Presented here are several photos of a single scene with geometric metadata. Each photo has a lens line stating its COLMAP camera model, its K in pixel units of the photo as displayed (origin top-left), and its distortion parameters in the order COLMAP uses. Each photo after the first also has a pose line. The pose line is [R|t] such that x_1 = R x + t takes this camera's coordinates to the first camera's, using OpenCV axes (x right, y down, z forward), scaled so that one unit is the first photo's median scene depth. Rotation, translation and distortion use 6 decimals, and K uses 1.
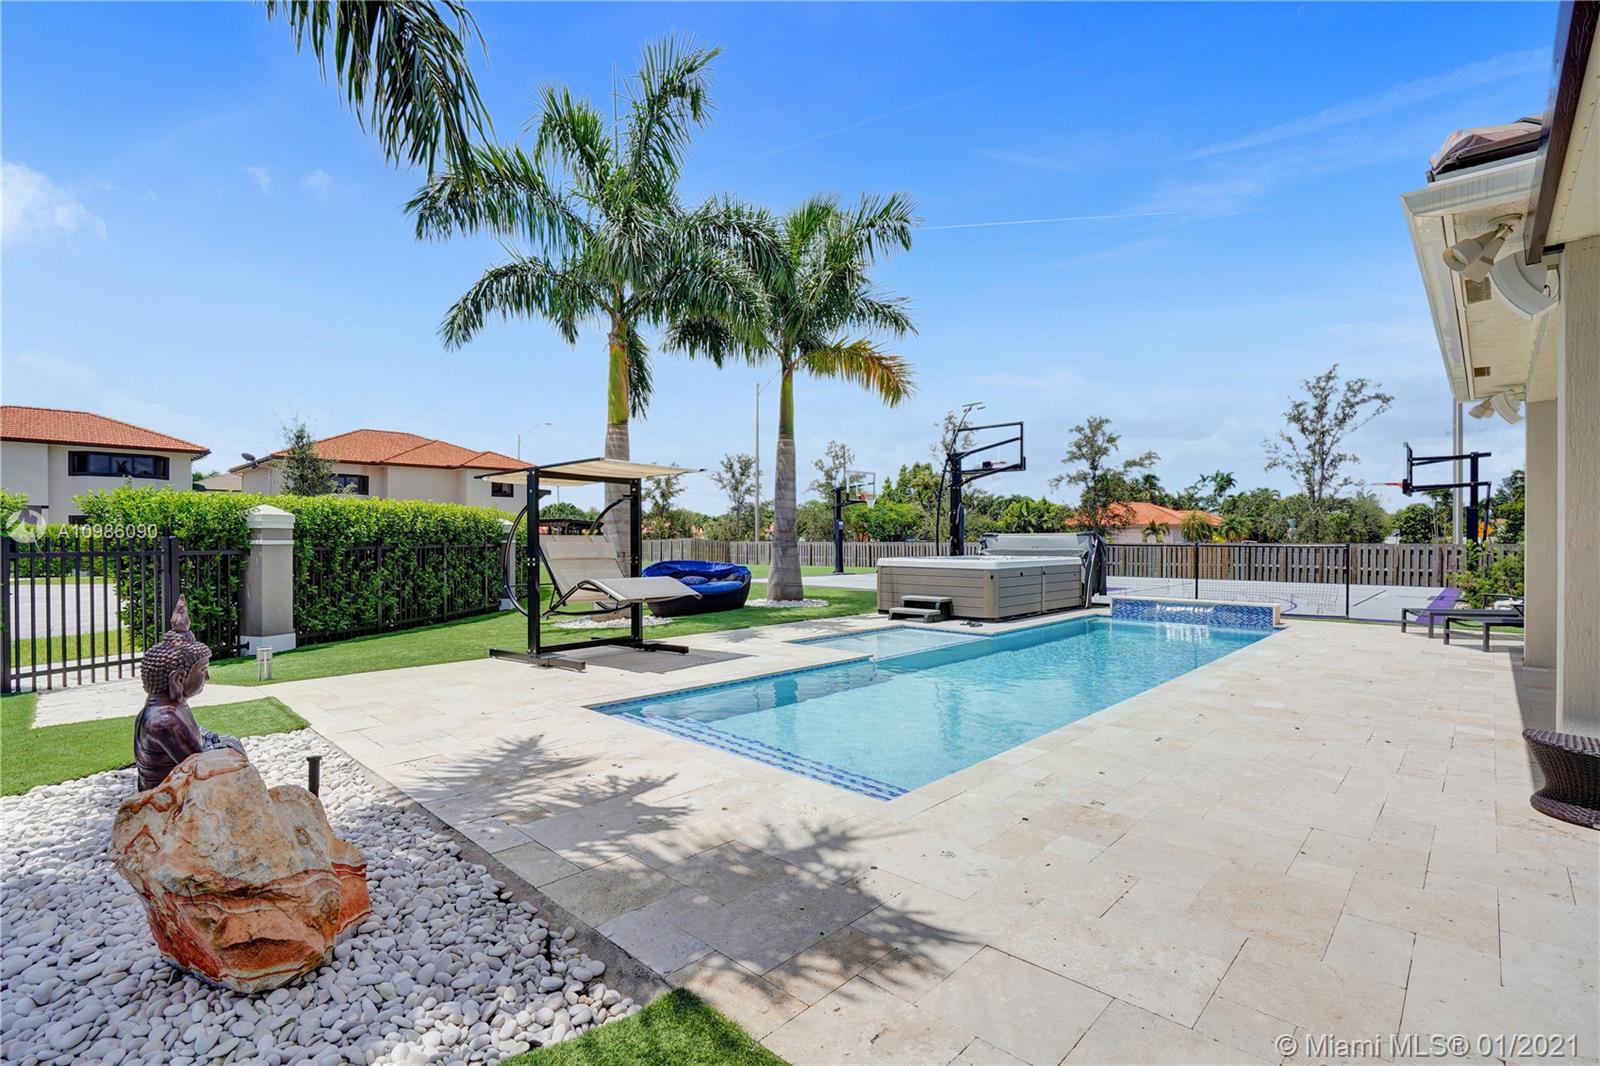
lens RADIAL K [[737.2, 0, 803.7], [0, 737.2, 541.1], [0, 0, 1]] dist [-0.036514, 0.002761]
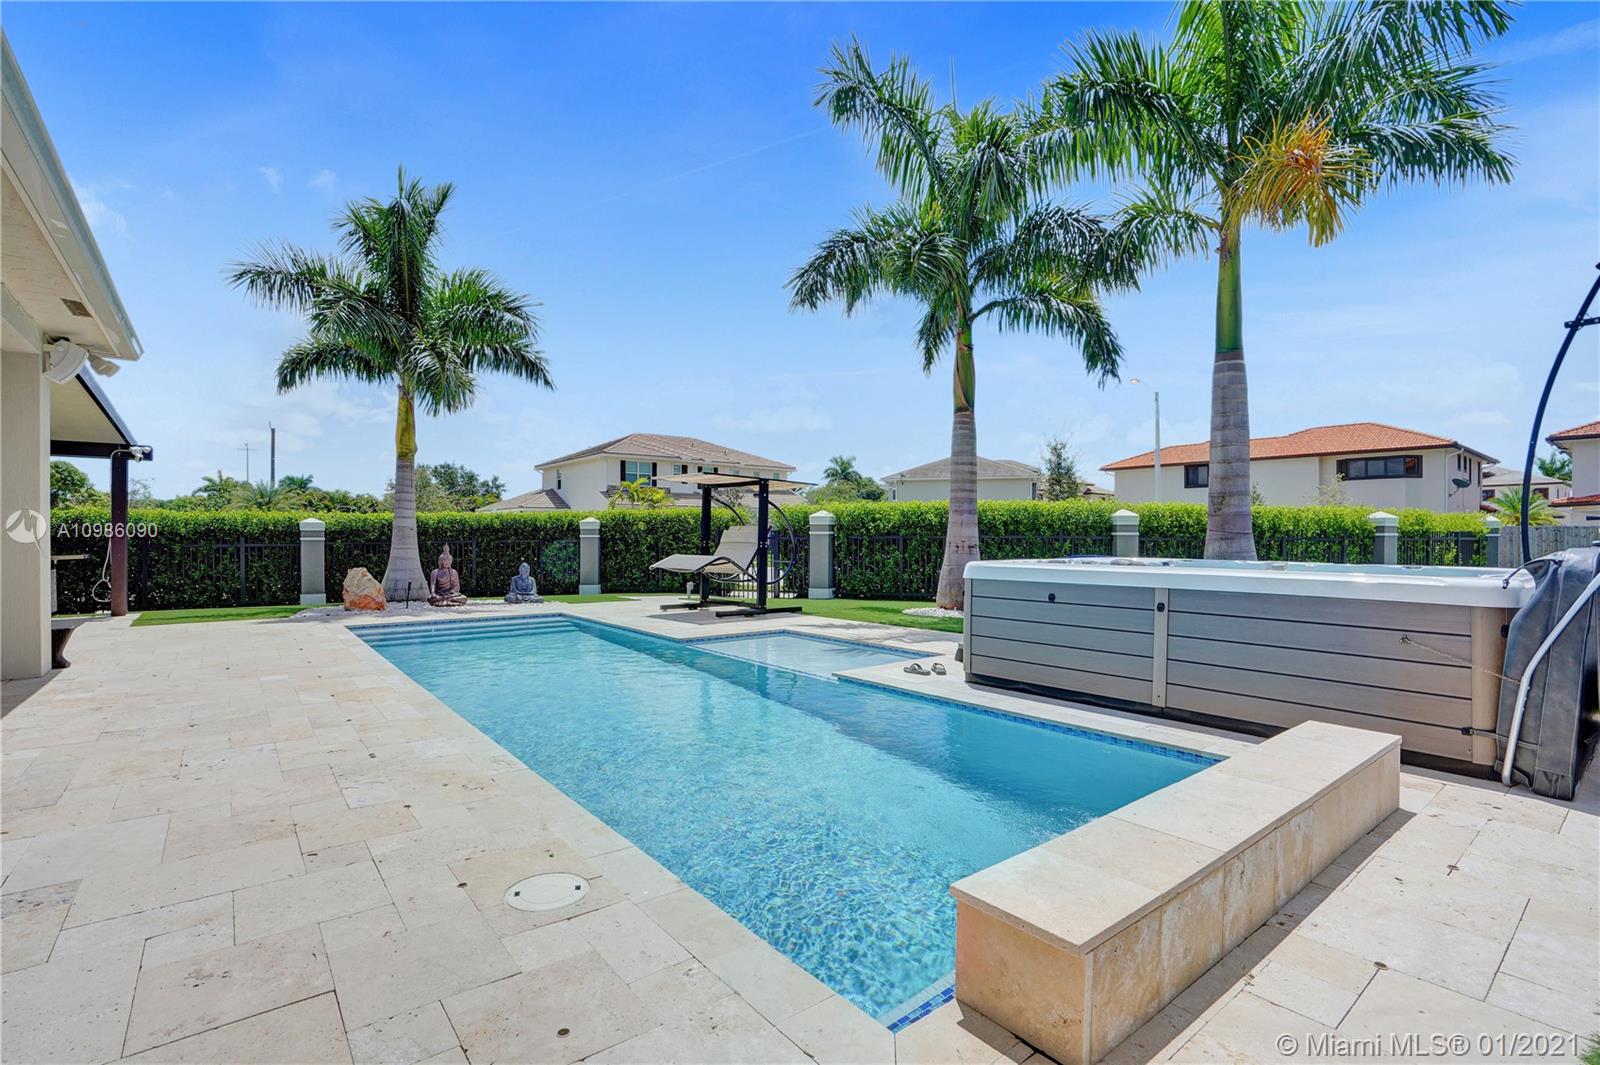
lens RADIAL K [[737.2, 0, 807.7], [0, 737.2, 543.6], [0, 0, 1]] dist [-0.036514, 0.002761]
pose [[-0.121107, 0.008649, -0.992602, 0.608506], [-0.004924, 0.999944, 0.009314, 0.007119], [0.992627, 0.006016, -0.121058, 0.731149]]
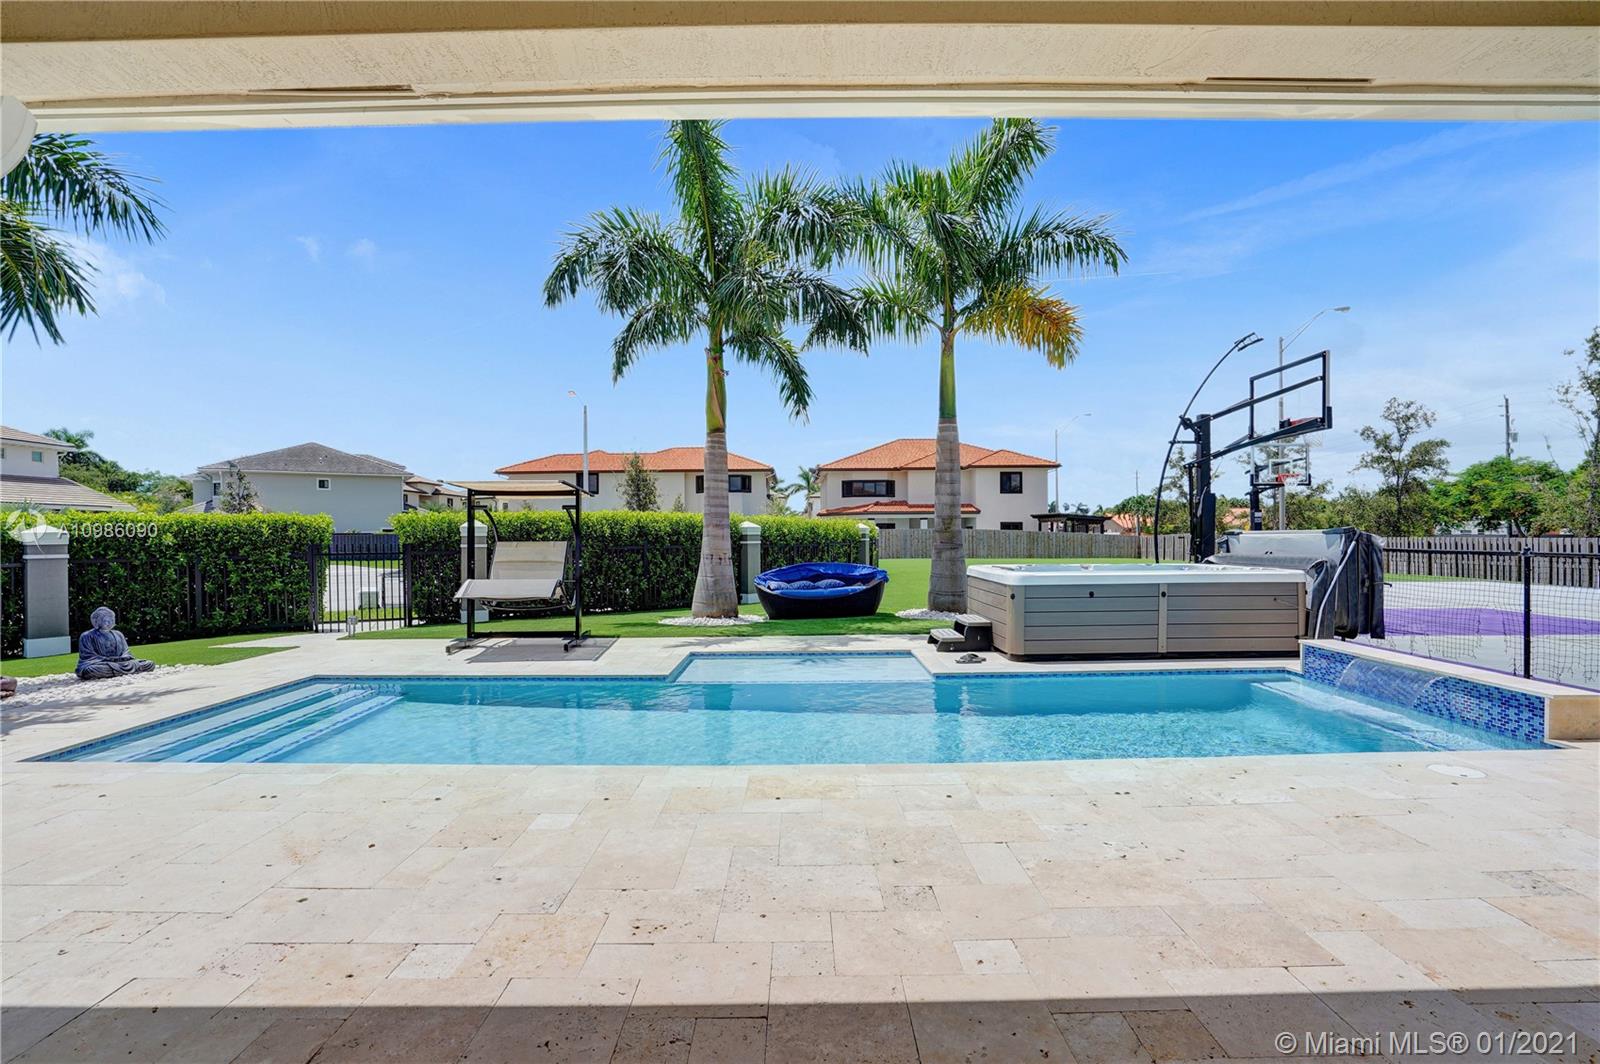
lens RADIAL K [[737.2, 0, 799.8], [0, 737.2, 536.2], [0, 0, 1]] dist [-0.036514, 0.002761]
pose [[0.695449, -0.004118, -0.718564, 0.479866], [0.006261, 0.999980, 0.000328, -0.008334], [0.718548, -0.004727, 0.695461, 0.275978]]
